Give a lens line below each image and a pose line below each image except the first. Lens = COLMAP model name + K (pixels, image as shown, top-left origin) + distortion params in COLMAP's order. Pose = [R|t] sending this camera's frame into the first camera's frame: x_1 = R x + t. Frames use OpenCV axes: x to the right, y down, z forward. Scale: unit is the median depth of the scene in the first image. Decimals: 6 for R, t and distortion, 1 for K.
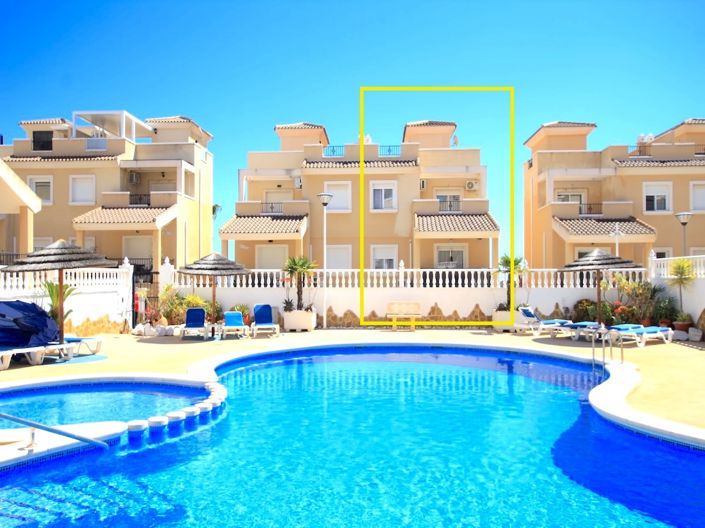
lens RADIAL K [[633.3, 0, 352.5], [0, 633.3, 264.0], [0, 0, 1]] dist [0.015978, 0.011916]
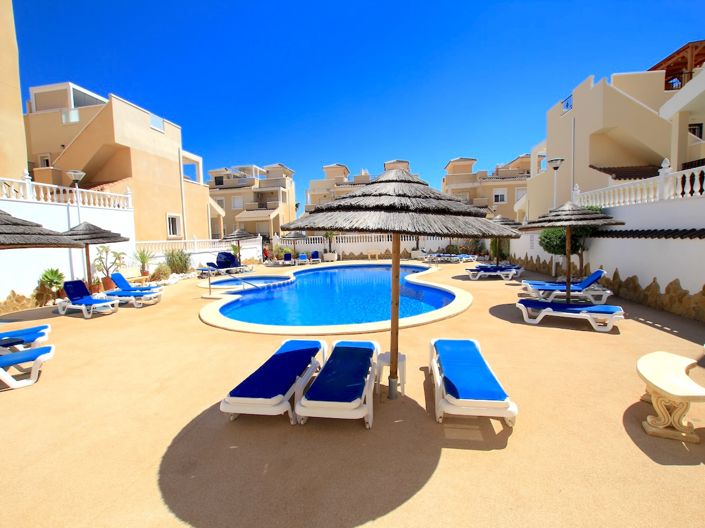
lens RADIAL K [[351.3, 0, 352.5], [0, 351.3, 264.0], [0, 0, 1]] dist [-0.025776, 0.000952]
pose [[0.996665, -0.027006, -0.077008, 0.100165], [0.034749, 0.994273, 0.101060, -0.016664], [0.073837, -0.103399, 0.991896, -0.318071]]
